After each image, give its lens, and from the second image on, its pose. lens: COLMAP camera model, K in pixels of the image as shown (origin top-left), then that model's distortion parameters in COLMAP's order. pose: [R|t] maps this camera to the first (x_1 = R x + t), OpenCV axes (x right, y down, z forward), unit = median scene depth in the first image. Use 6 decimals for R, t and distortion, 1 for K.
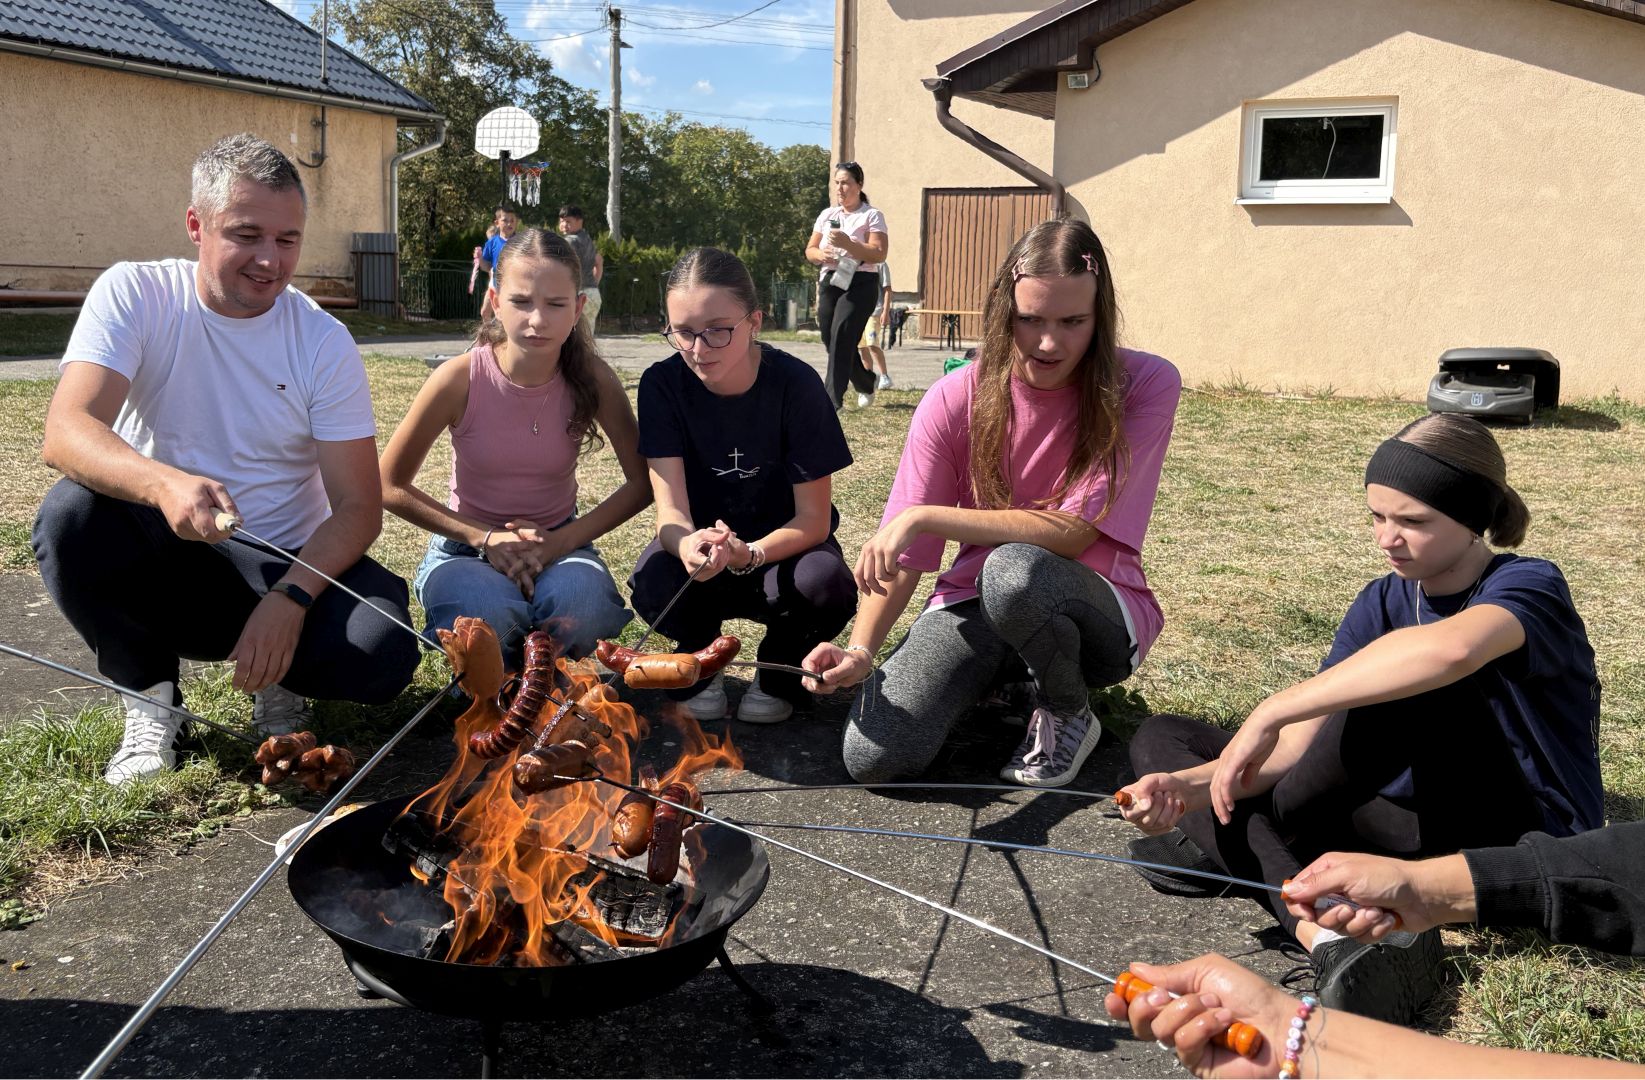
lens RADIAL K [[1472.8, 0, 843.6], [0, 1472.8, 466.2], [0, 0, 1]] dist [0.039897, -0.024391]
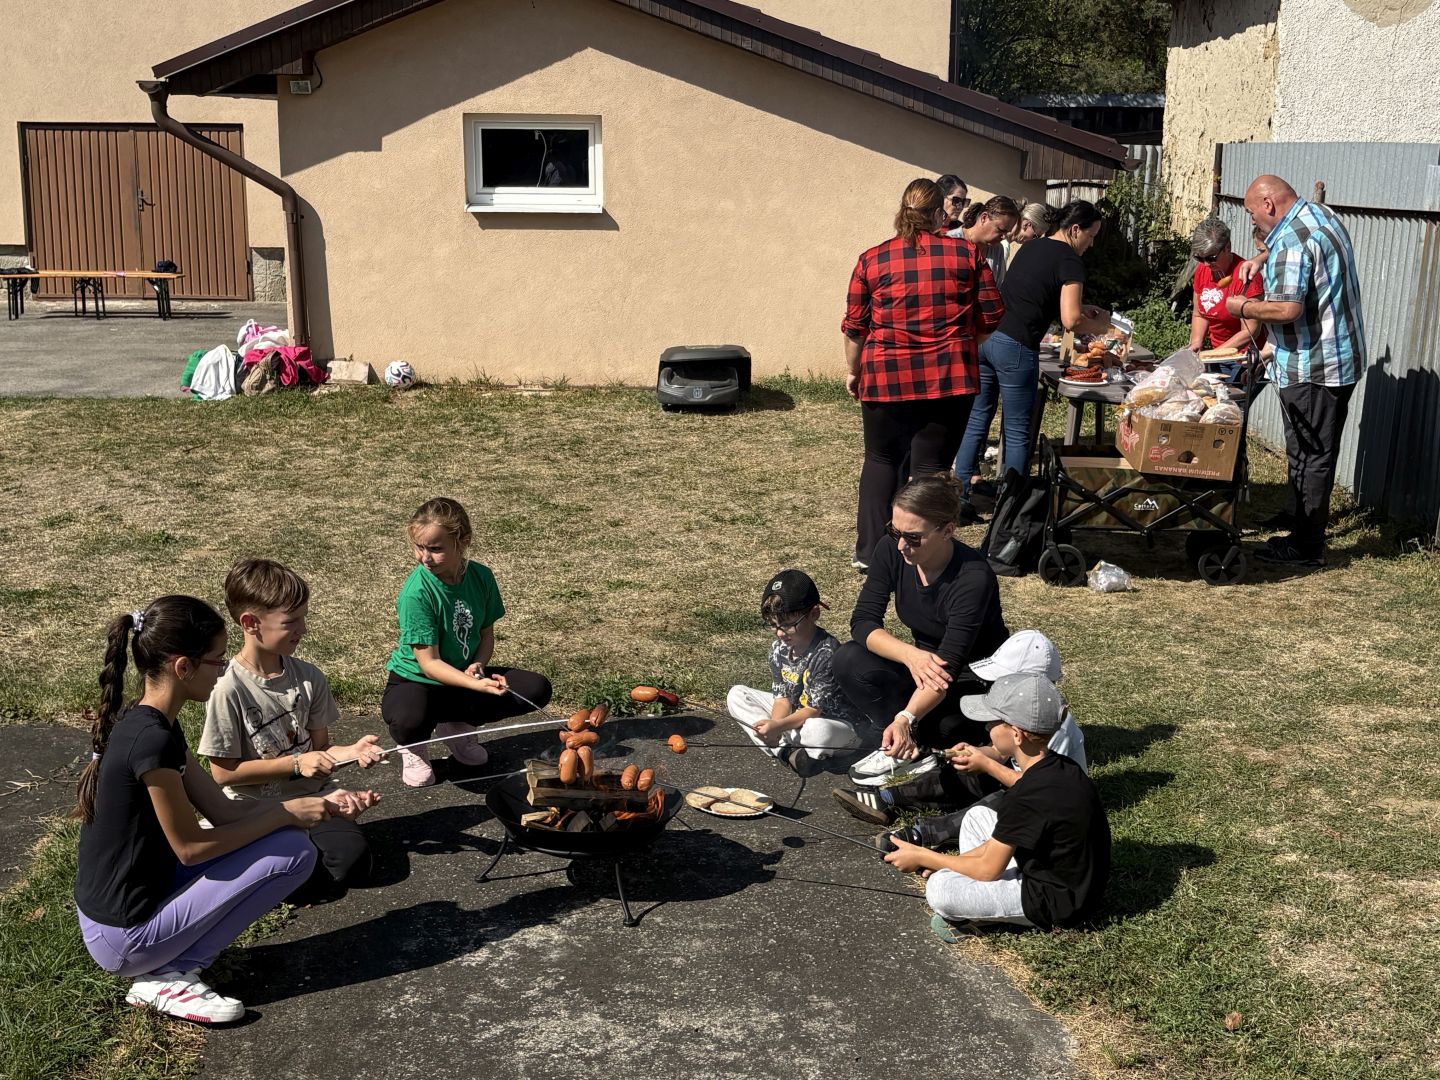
lens RADIAL K [[2025.4, 0, 717.9], [0, 2025.4, 549.3], [0, 0, 1]] dist [0.134251, 0.000000]
pose [[0.868732, -0.125777, 0.479045, -0.314389], [0.072453, 0.989085, 0.128301, -0.110780], [-0.489954, -0.076750, 0.868363, -0.390609]]
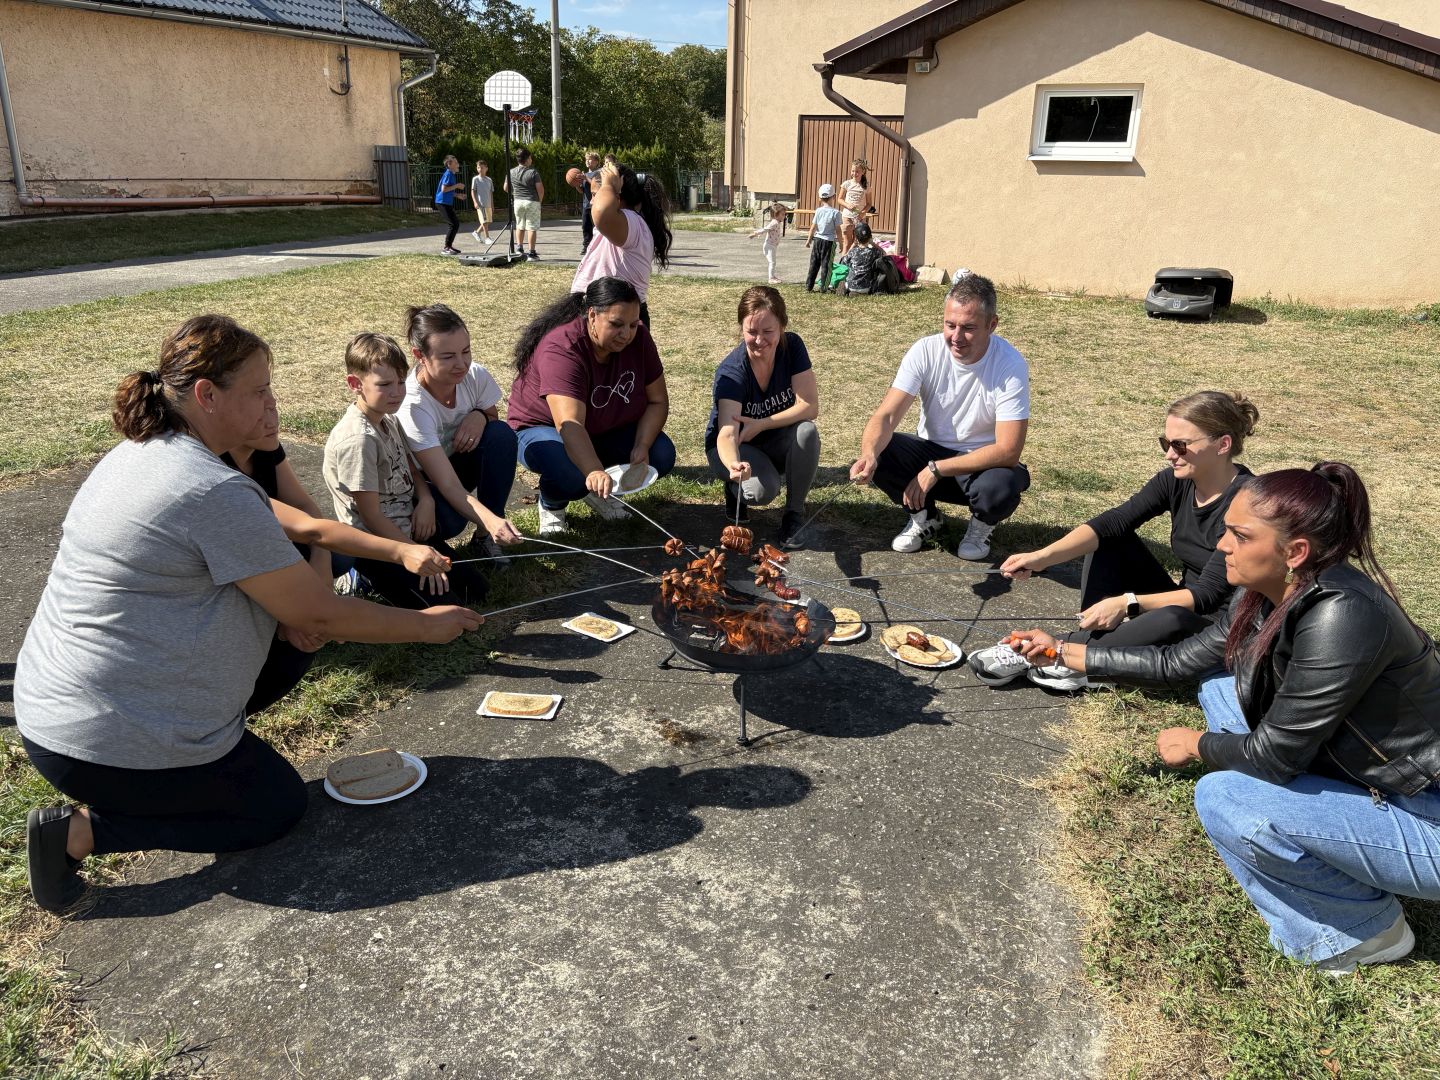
lens RADIAL K [[1129.0, 0, 723.5], [0, 1129.0, 532.2], [0, 0, 1]] dist [0.059274, -0.045633]
pose [[0.999840, -0.010595, 0.014395, -0.056248], [0.007257, 0.976640, 0.214759, -0.060909], [-0.016334, -0.214620, 0.976561, -0.176038]]
